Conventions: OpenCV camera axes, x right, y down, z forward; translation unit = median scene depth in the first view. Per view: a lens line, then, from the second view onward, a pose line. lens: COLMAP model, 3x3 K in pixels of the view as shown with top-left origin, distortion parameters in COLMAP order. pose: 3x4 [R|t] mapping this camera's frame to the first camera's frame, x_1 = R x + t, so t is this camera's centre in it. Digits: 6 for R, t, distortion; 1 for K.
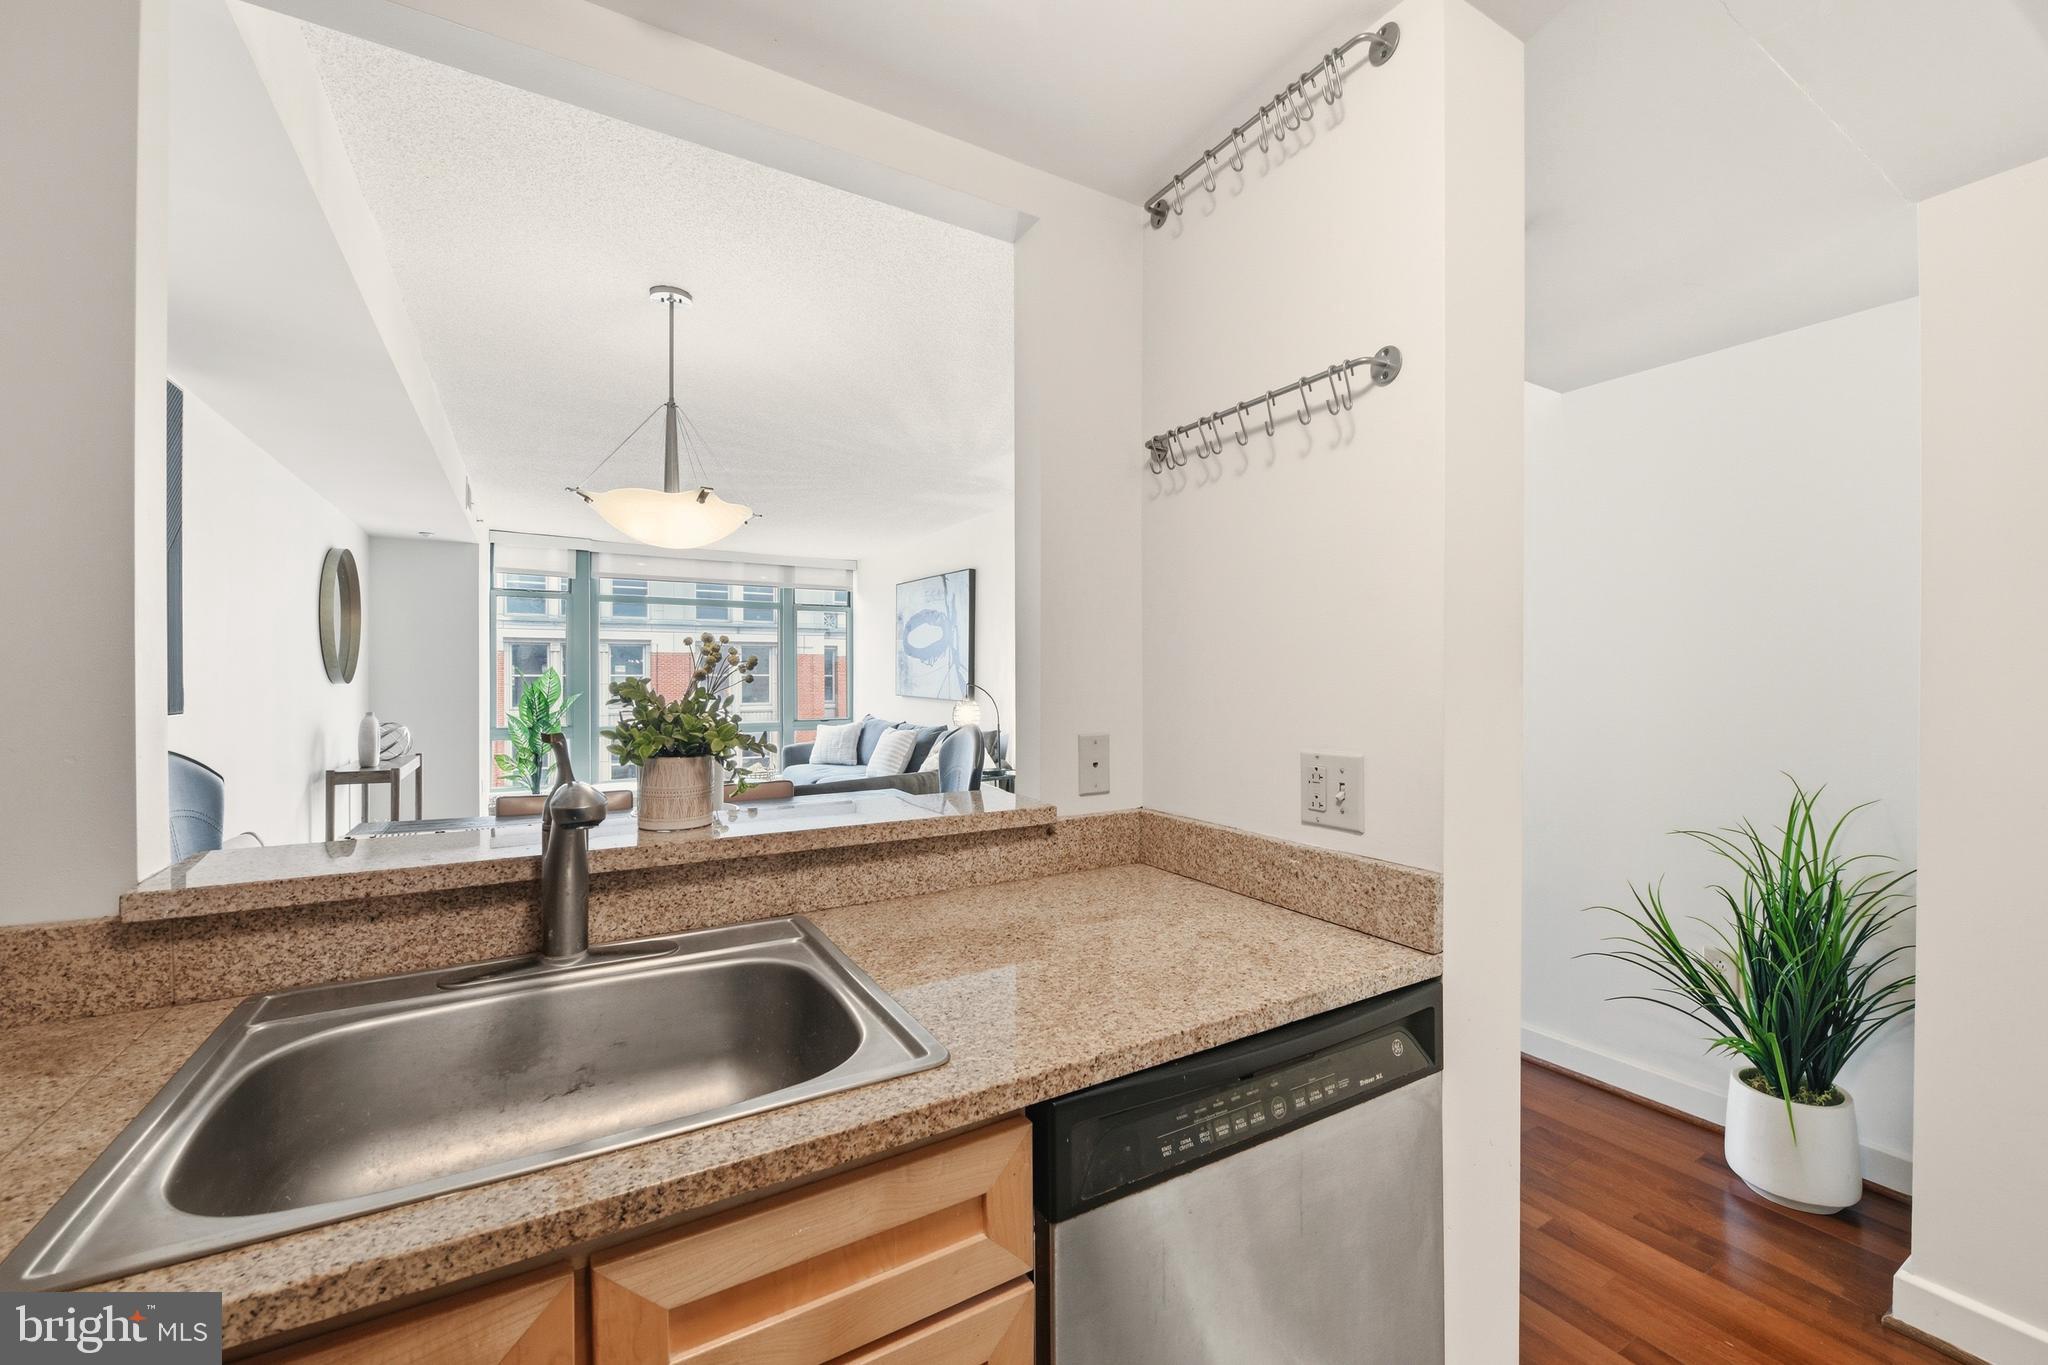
lens RADIAL K [[823.3, 0, 1037.5], [0, 823.3, 676.0], [0, 0, 1]] dist [-0.001753, -0.000144]
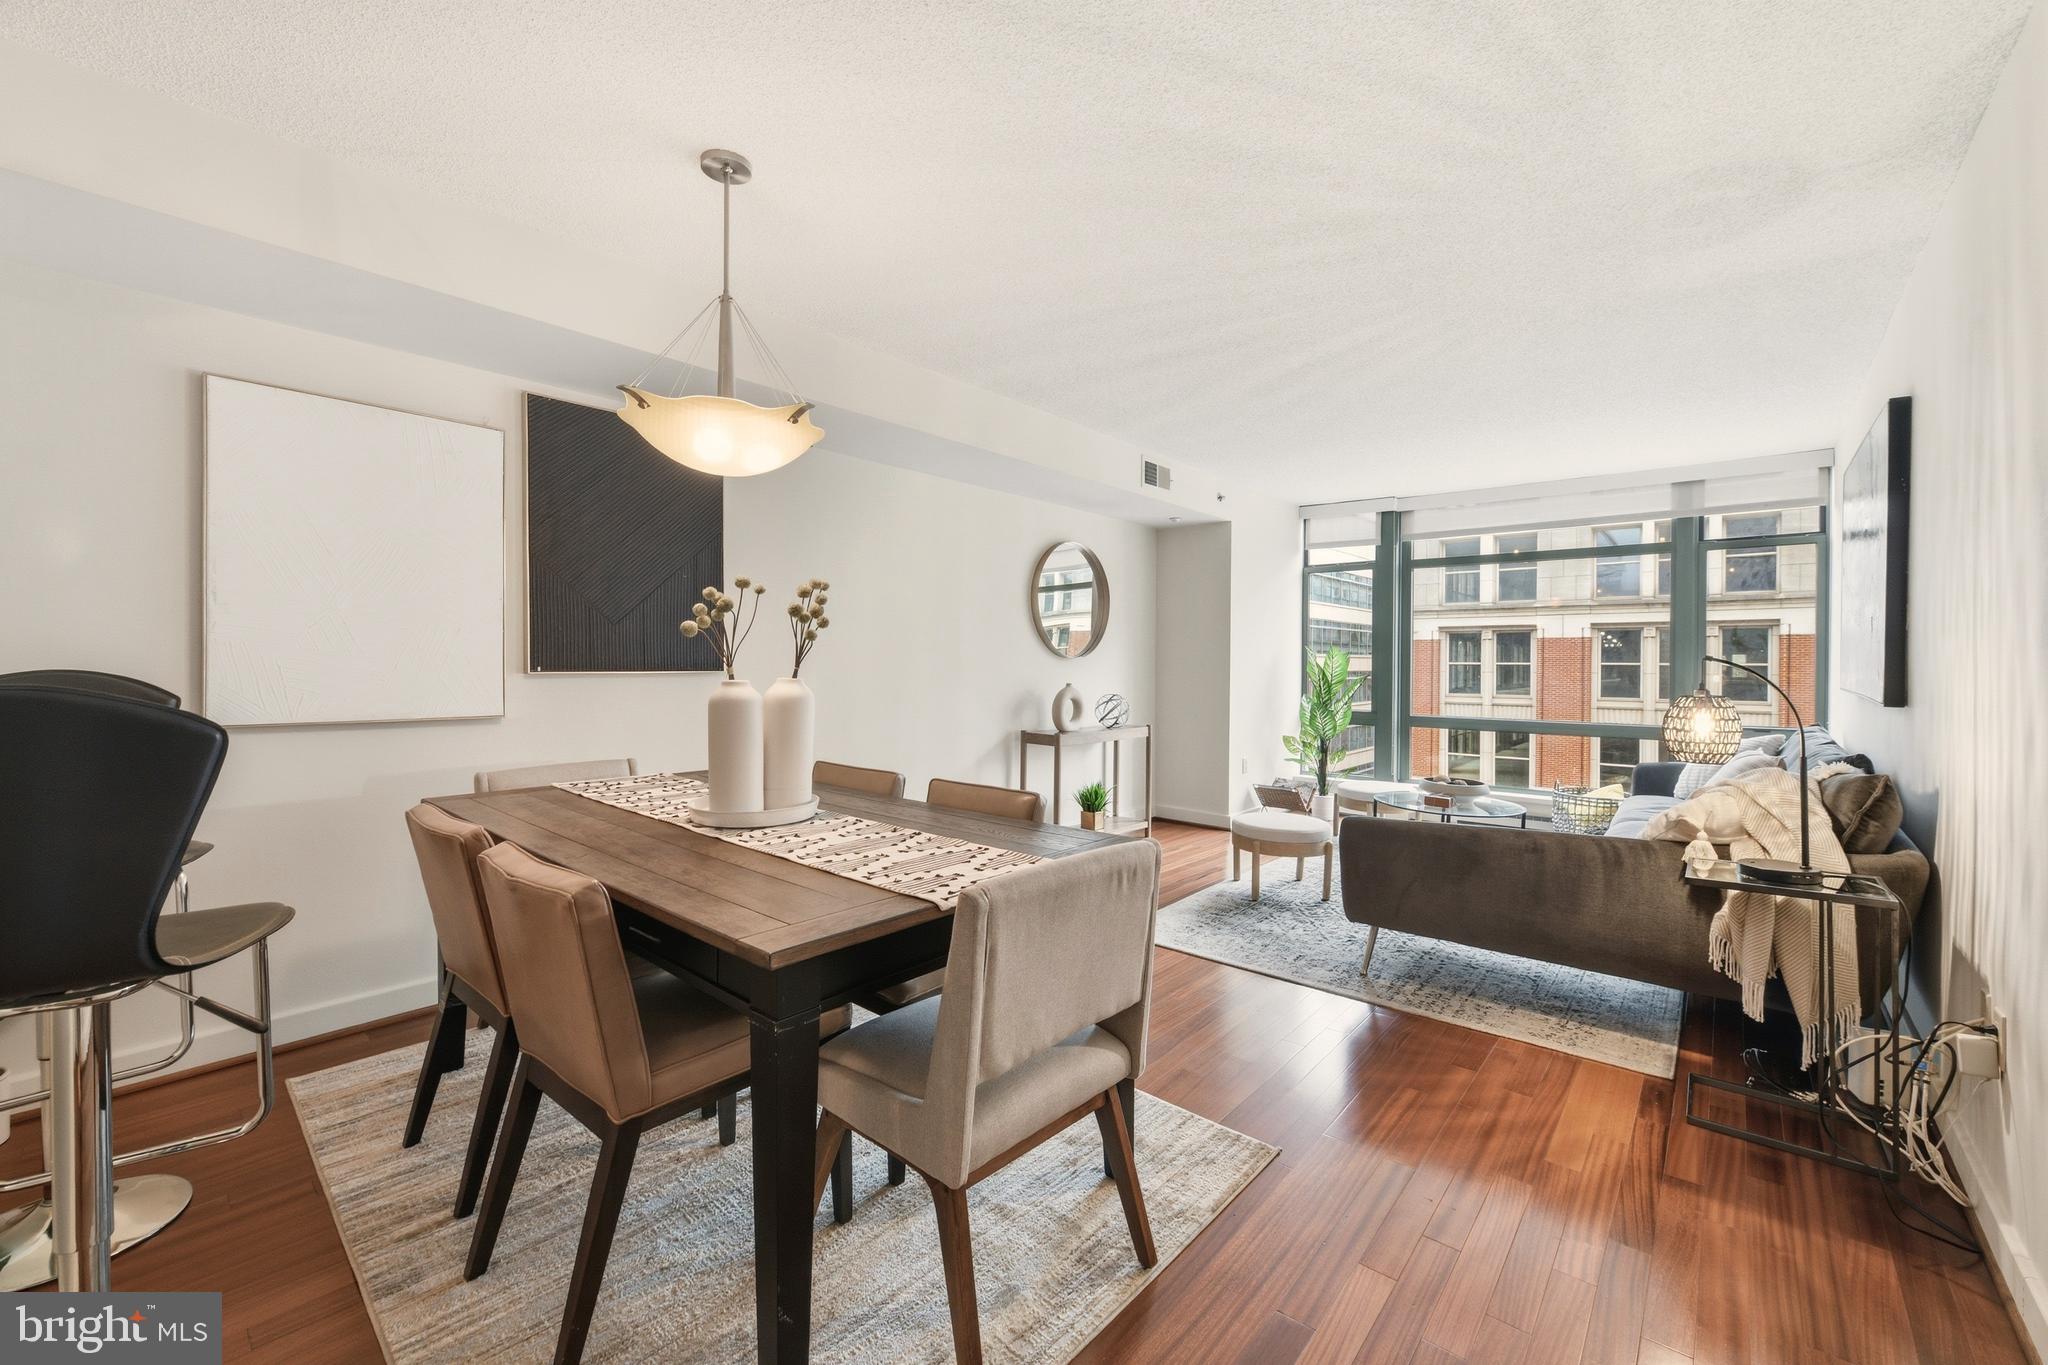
lens RADIAL K [[823.3, 0, 1037.5], [0, 823.3, 676.0], [0, 0, 1]] dist [-0.001753, -0.000144]
pose [[0.321504, 0.020059, -0.946696, 0.151752], [-0.009455, 0.999794, 0.017973, 0.008932], [0.946861, 0.003173, 0.321628, 0.364685]]
